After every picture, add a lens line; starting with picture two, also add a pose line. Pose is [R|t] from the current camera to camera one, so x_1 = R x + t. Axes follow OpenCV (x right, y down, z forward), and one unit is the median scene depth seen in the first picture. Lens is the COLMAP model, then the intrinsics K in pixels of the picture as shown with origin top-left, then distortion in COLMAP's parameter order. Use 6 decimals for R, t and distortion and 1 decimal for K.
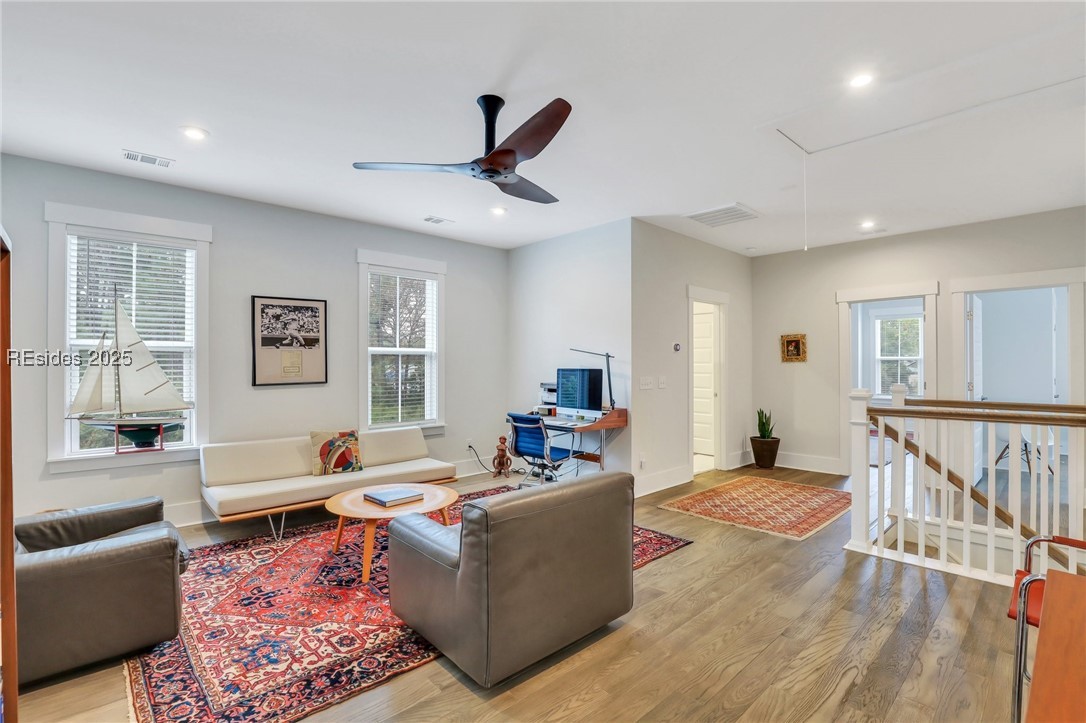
lens RADIAL K [[502.3, 0, 548.0], [0, 502.3, 362.4], [0, 0, 1]] dist [-0.037881, 0.007954]
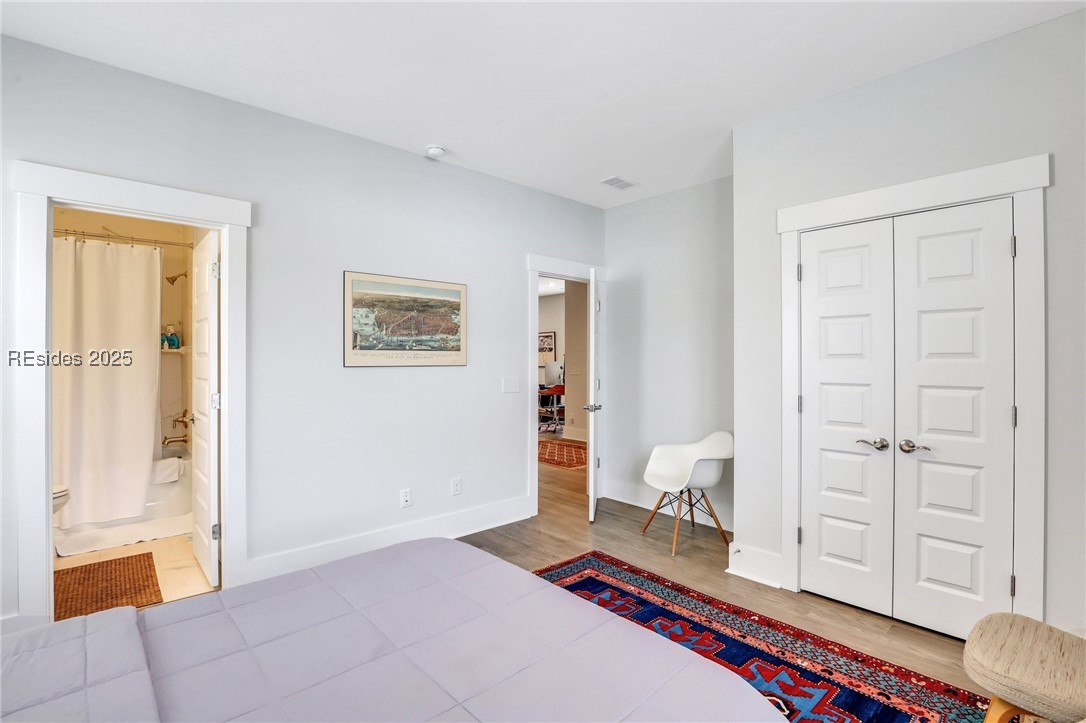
lens RADIAL K [[502.3, 0, 548.0], [0, 502.3, 362.4], [0, 0, 1]] dist [-0.037881, 0.007954]
pose [[-0.026333, 0.012973, -0.999569, 2.225288], [0.006487, 0.999897, 0.012806, -0.008654], [0.999632, -0.006147, -0.026414, 1.139196]]
